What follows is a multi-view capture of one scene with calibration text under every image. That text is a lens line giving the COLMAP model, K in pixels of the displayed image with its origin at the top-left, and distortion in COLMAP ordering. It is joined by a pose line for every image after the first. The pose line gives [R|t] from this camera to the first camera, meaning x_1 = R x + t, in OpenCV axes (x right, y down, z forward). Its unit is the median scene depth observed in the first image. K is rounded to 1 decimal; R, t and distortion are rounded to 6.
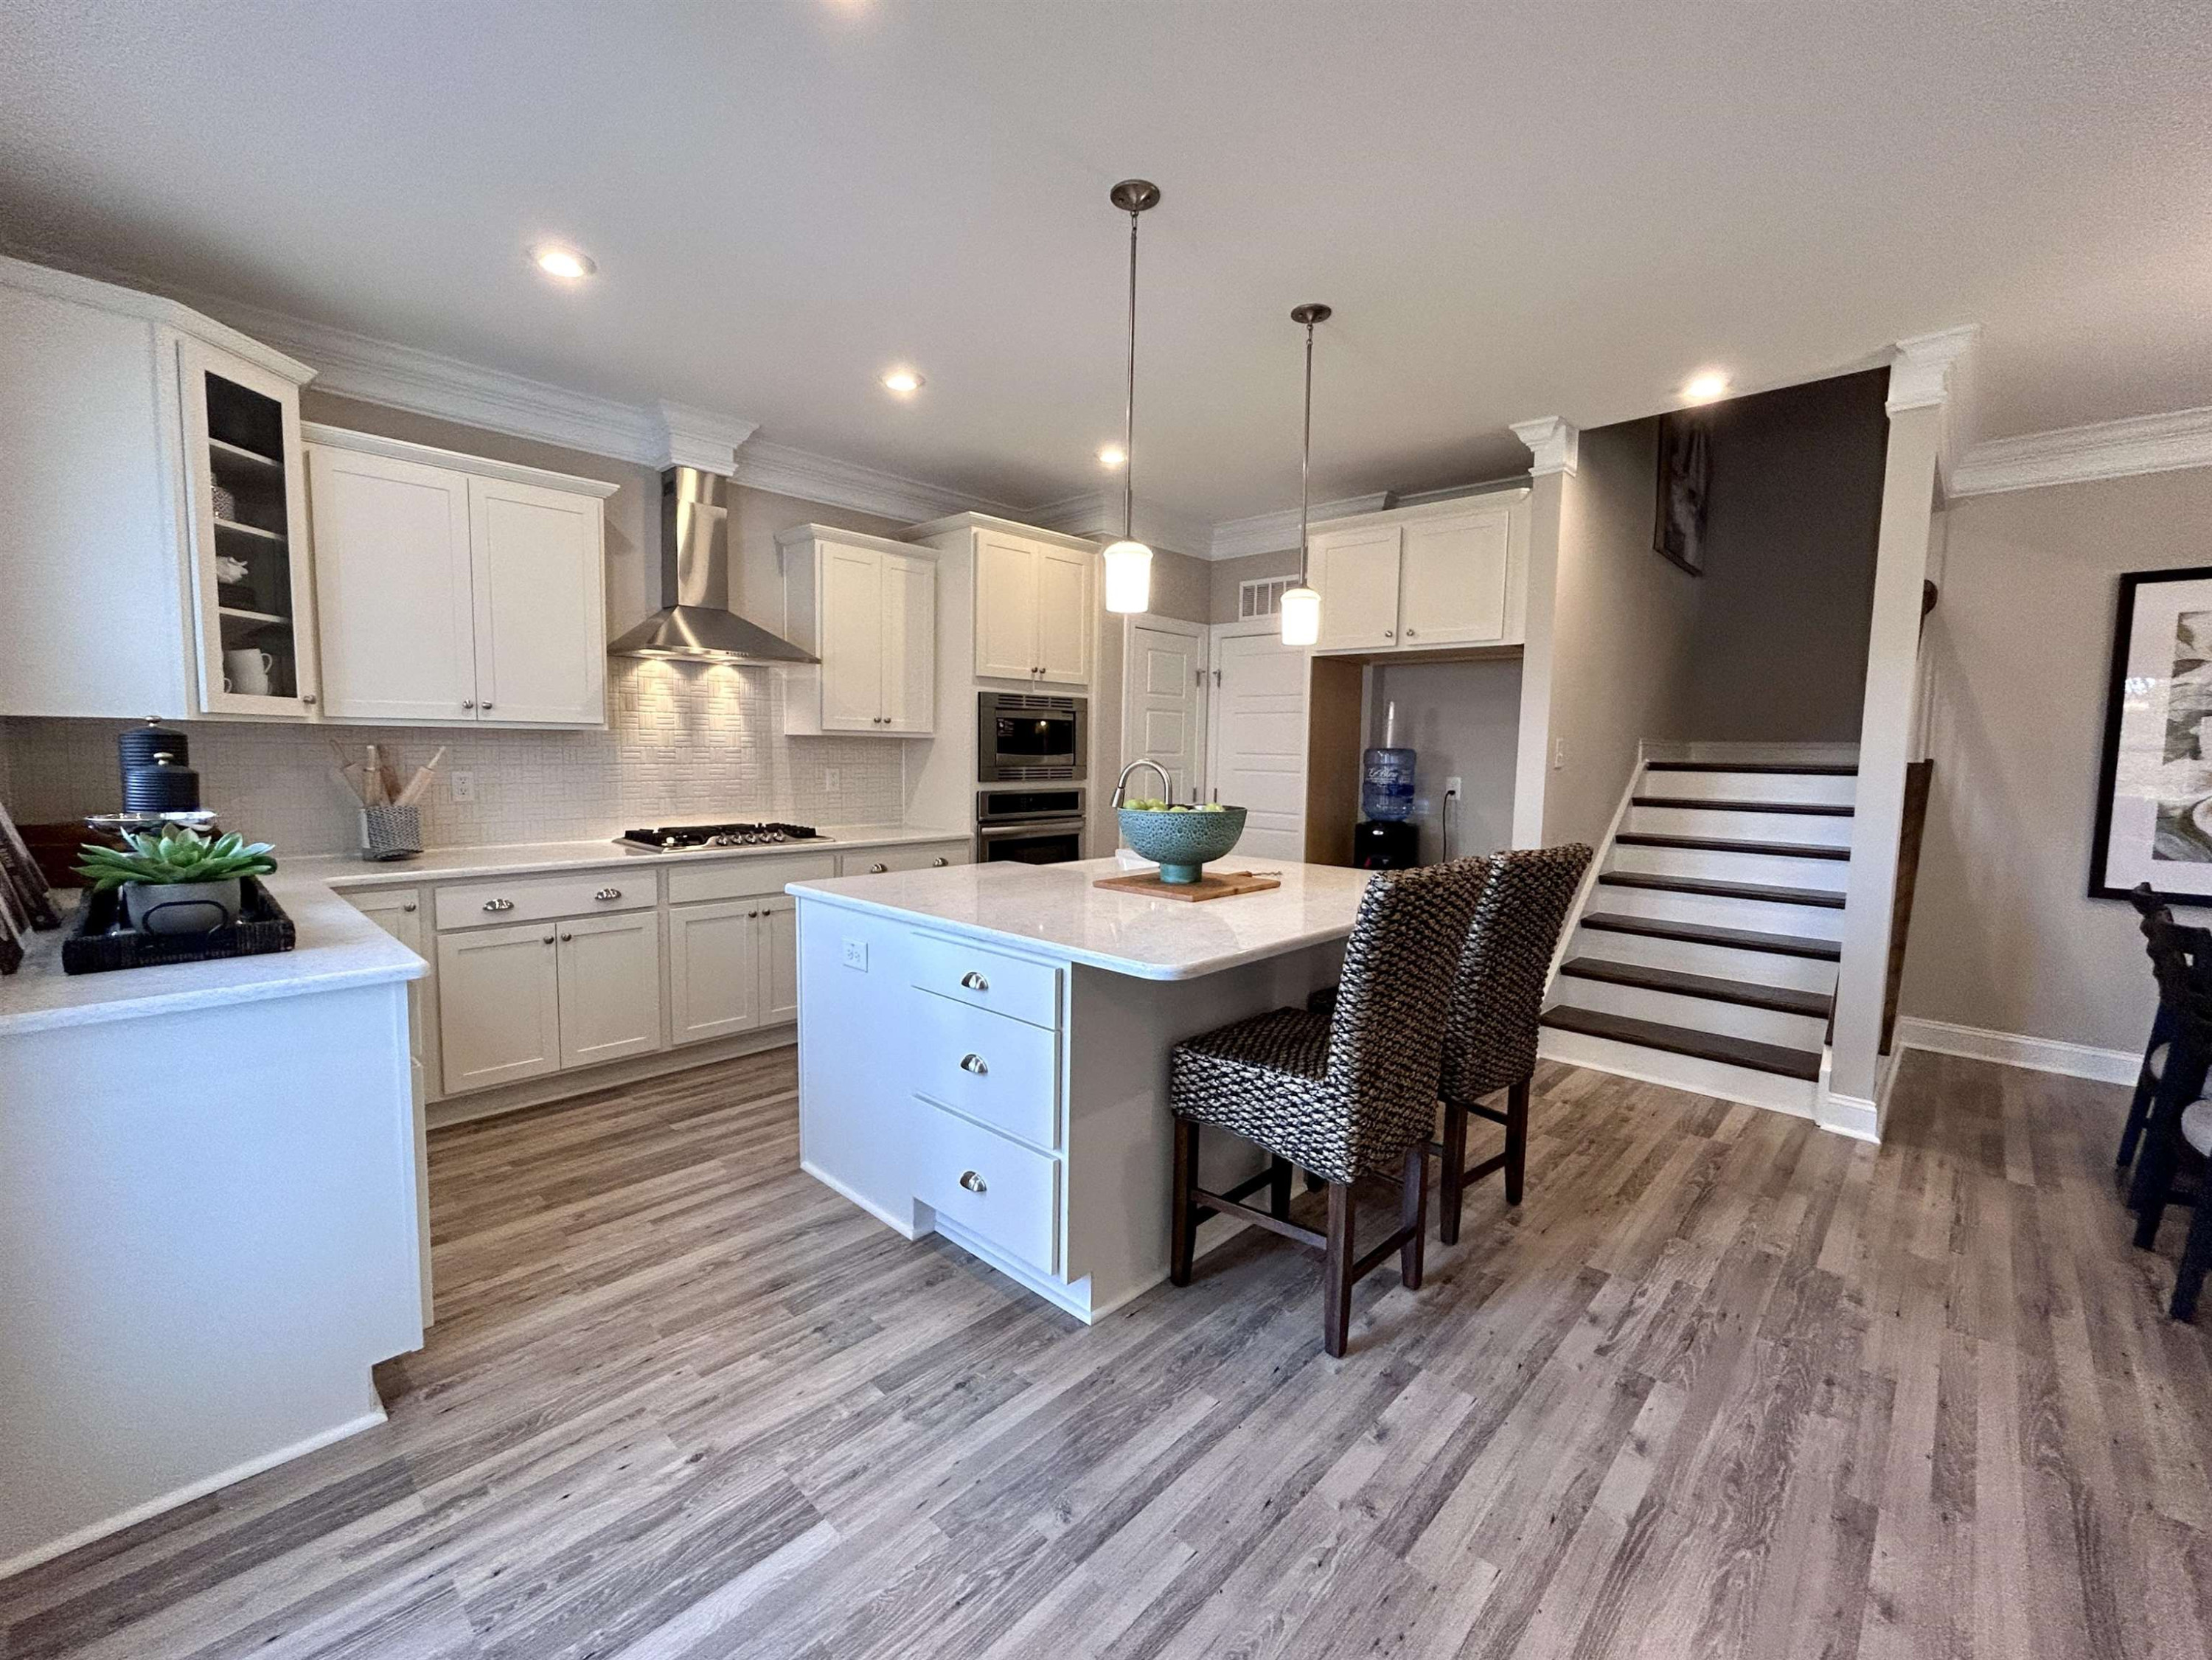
lens RADIAL K [[929.6, 0, 1105.7], [0, 929.6, 824.9], [0, 0, 1]] dist [-0.001849, 0.000946]
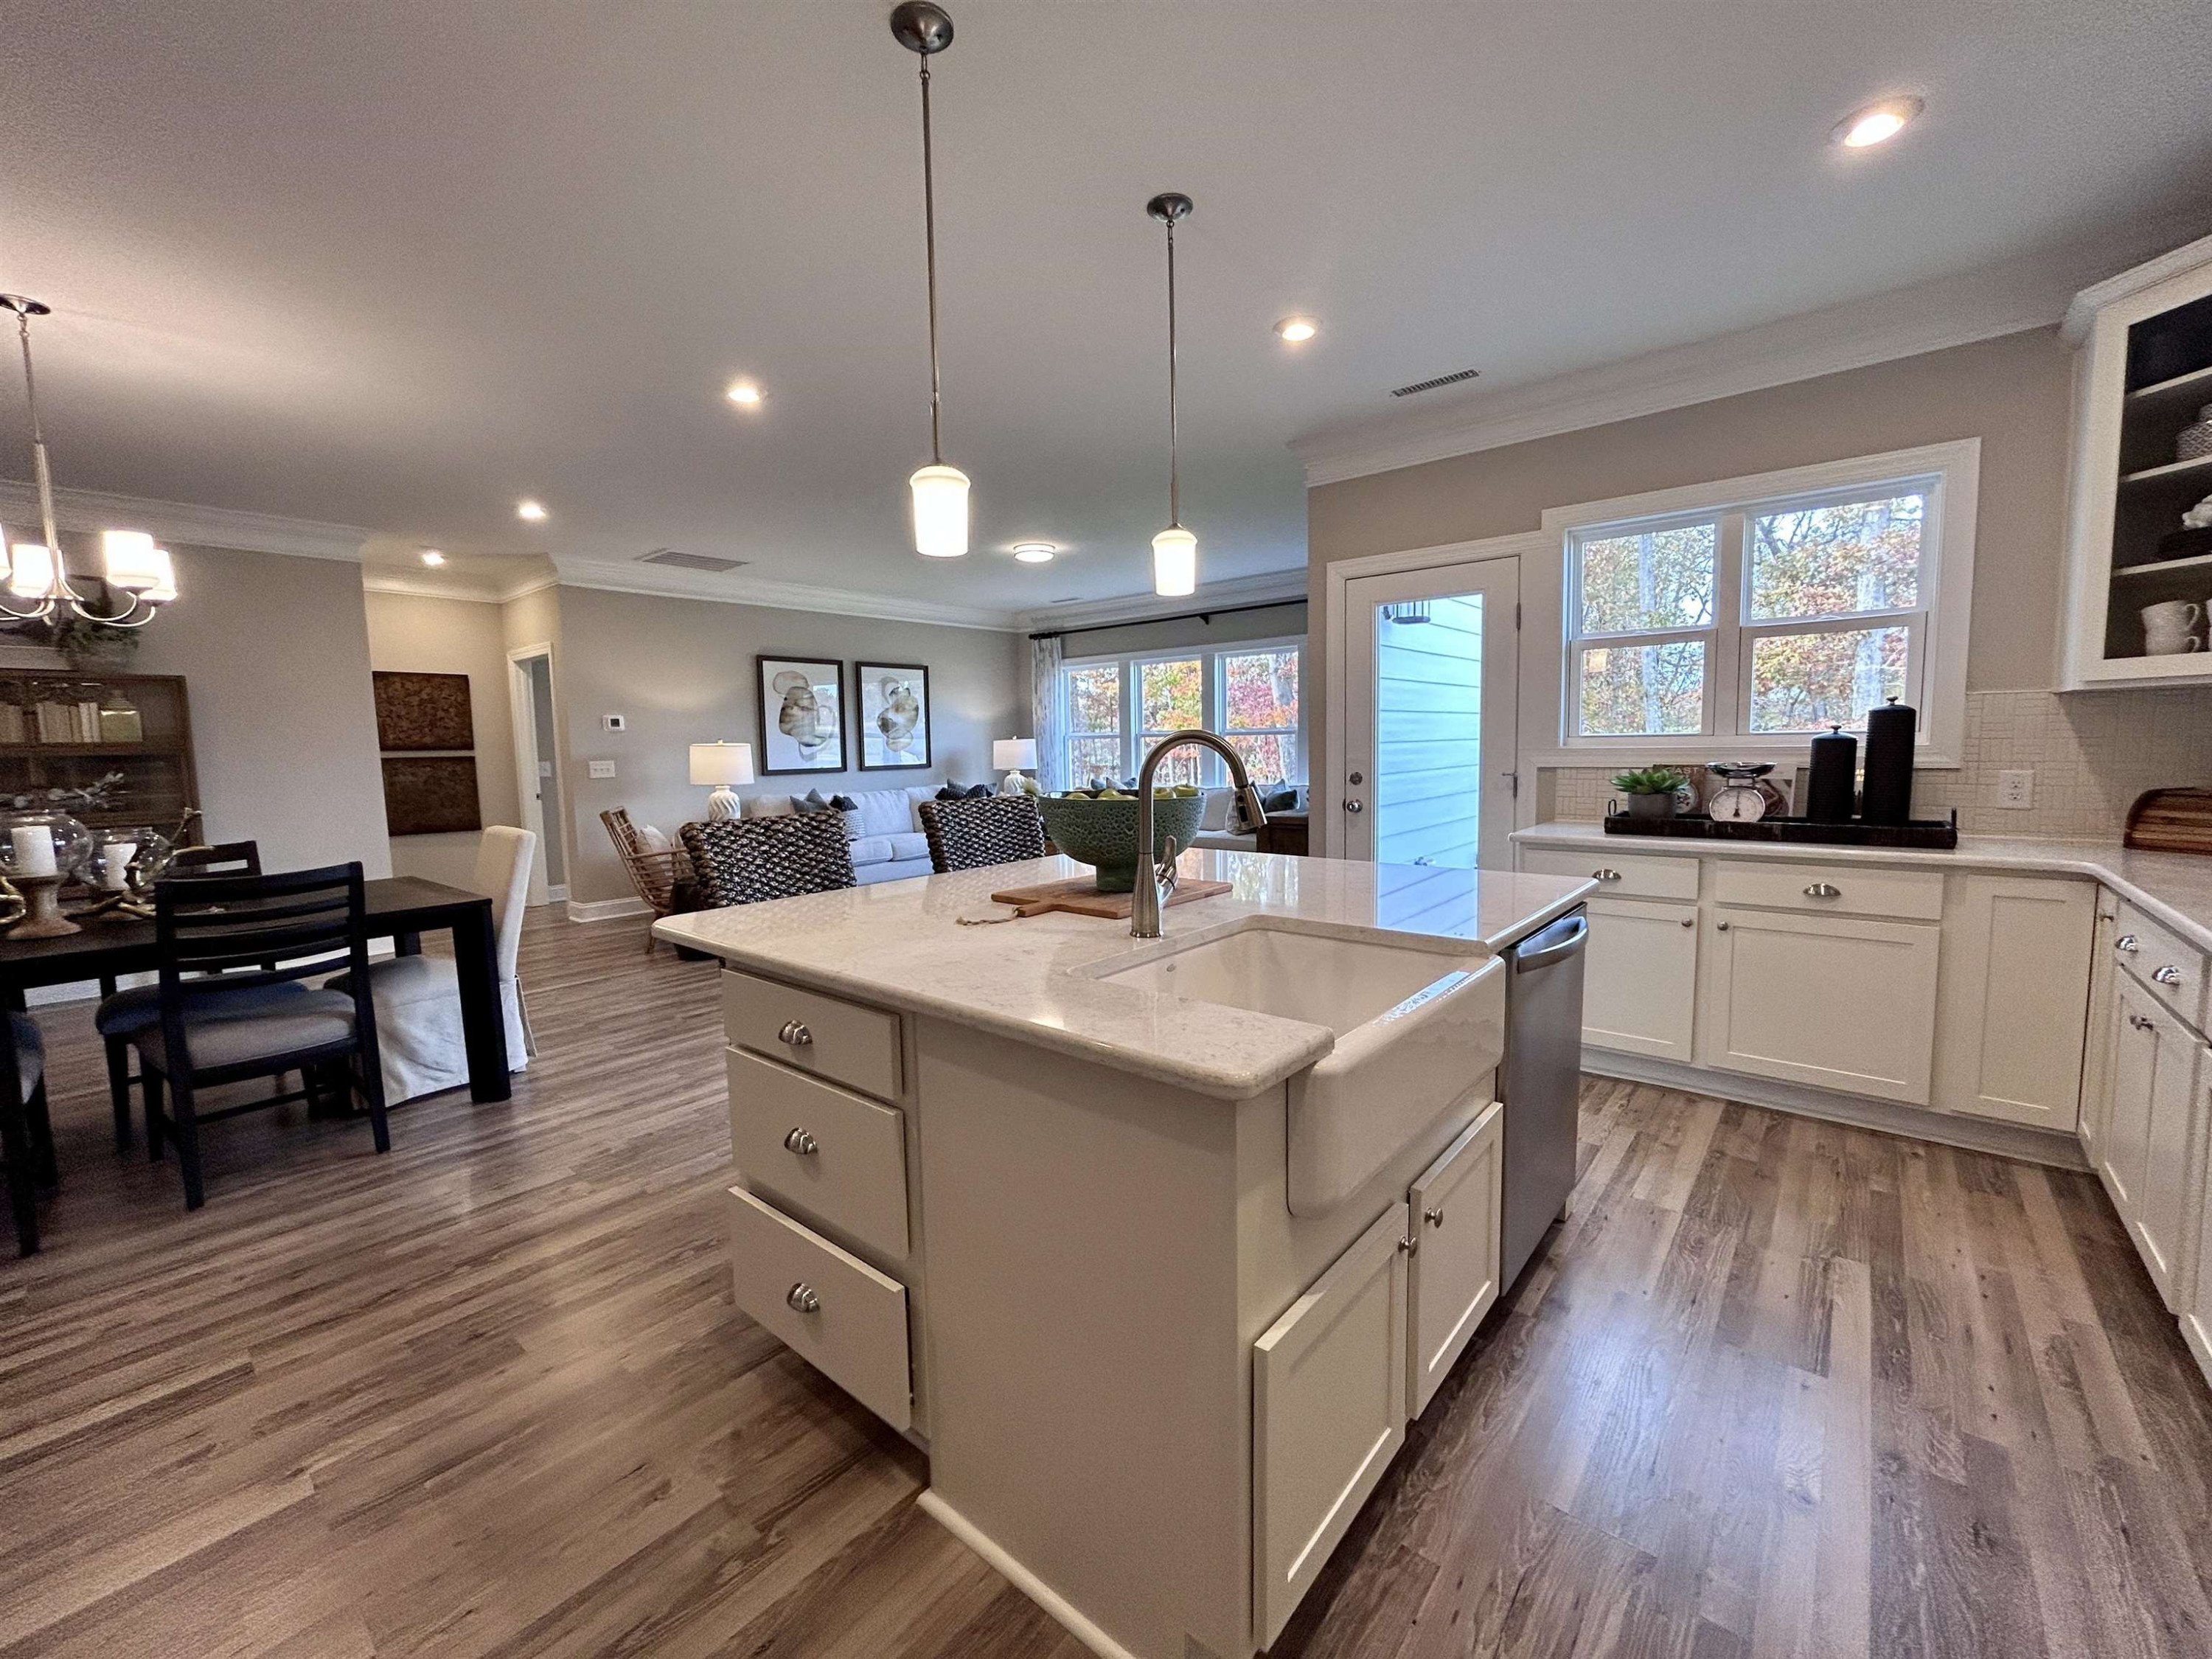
lens RADIAL K [[896.7, 0, 1104.4], [0, 896.7, 824.5], [0, 0, 1]] dist [-0.001344, 0.000697]
pose [[-0.998703, 0.009321, -0.050049, 0.127718], [0.000437, 0.984627, 0.174668, -0.118109], [0.050907, 0.174420, -0.983355, 1.656371]]
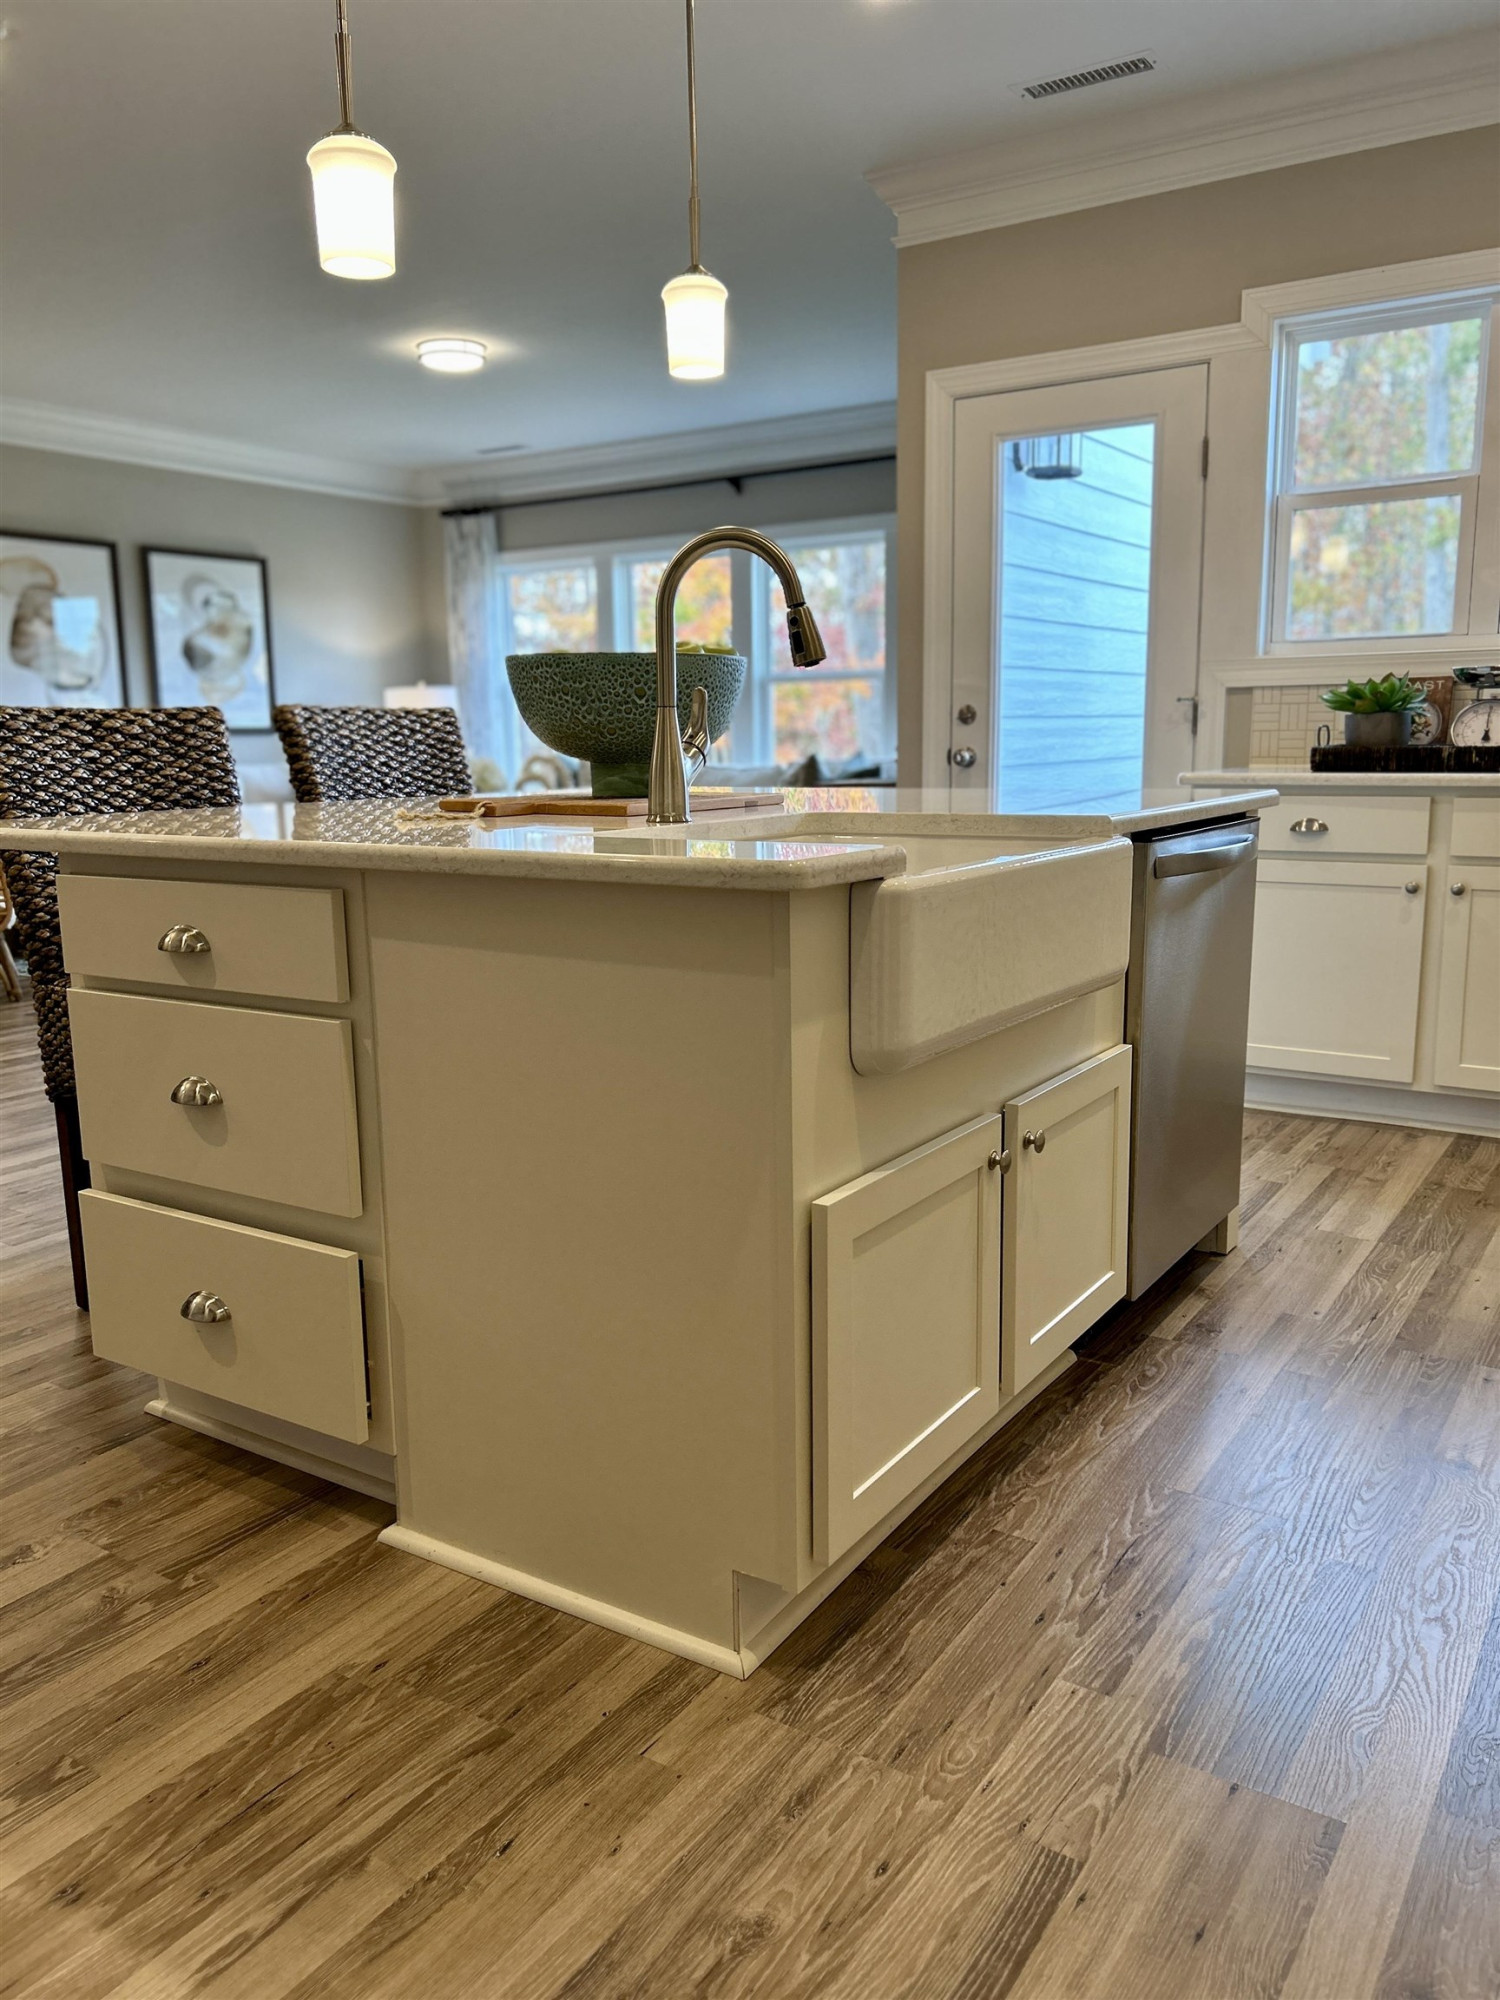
lens RADIAL K [[1502.7, 0, 757.4], [0, 1502.7, 999.7], [0, 0, 1]] dist [0.071093, -0.100929]
pose [[-0.984363, 0.030203, -0.173541, 0.157223], [-0.015057, 0.967159, 0.253727, -0.047374], [0.175504, 0.252373, -0.951581, 1.810124]]
